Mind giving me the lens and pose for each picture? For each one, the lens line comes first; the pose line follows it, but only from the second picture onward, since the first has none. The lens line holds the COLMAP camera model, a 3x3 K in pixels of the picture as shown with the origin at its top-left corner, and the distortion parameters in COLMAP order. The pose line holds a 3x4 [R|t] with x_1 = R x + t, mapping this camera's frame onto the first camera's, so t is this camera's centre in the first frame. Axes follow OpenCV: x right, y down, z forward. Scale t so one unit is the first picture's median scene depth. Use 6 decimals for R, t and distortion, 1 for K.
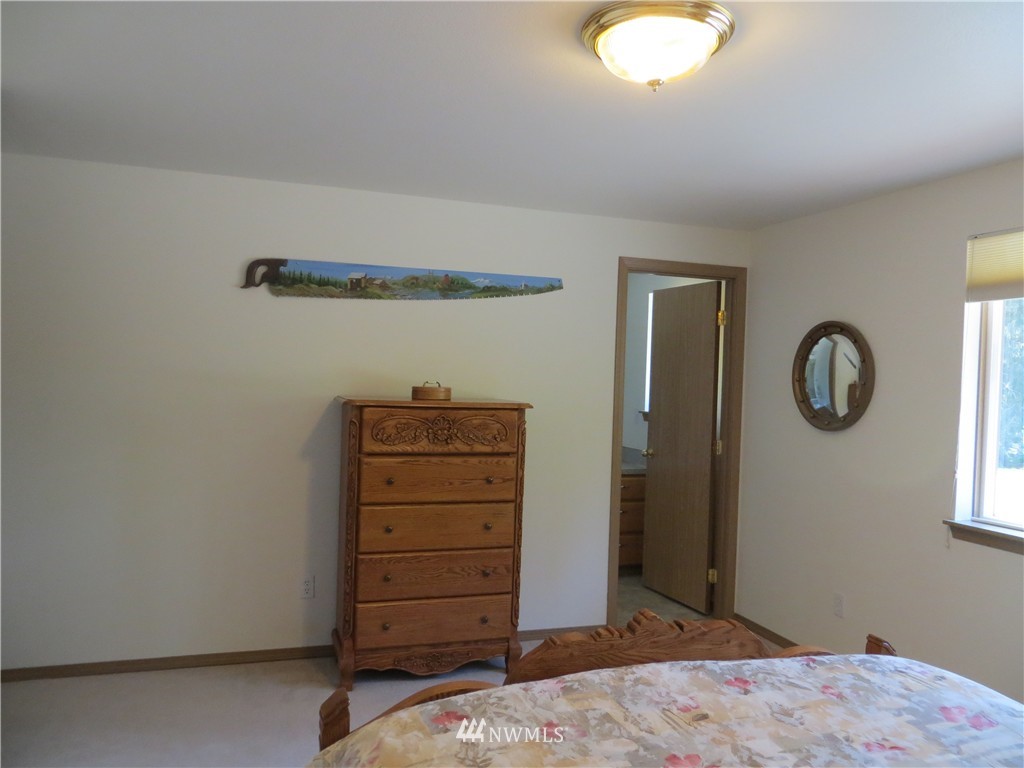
lens RADIAL K [[779.2, 0, 512.0], [0, 779.2, 384.0], [0, 0, 1]] dist [-0.012589, 0.000866]
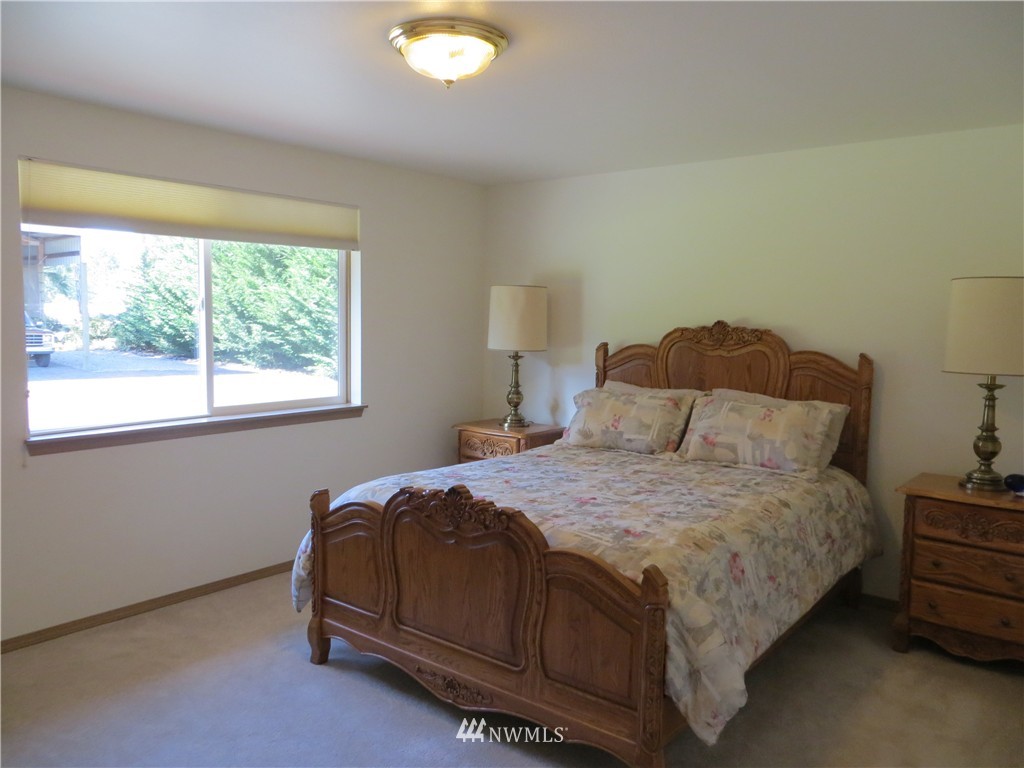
lens RADIAL K [[779.2, 0, 512.0], [0, 779.2, 384.0], [0, 0, 1]] dist [-0.012589, 0.000866]
pose [[-0.542146, -0.119476, 0.831747, -1.190574], [-0.023115, 0.991586, 0.127369, -0.076296], [-0.839966, 0.049827, -0.540346, 1.960879]]
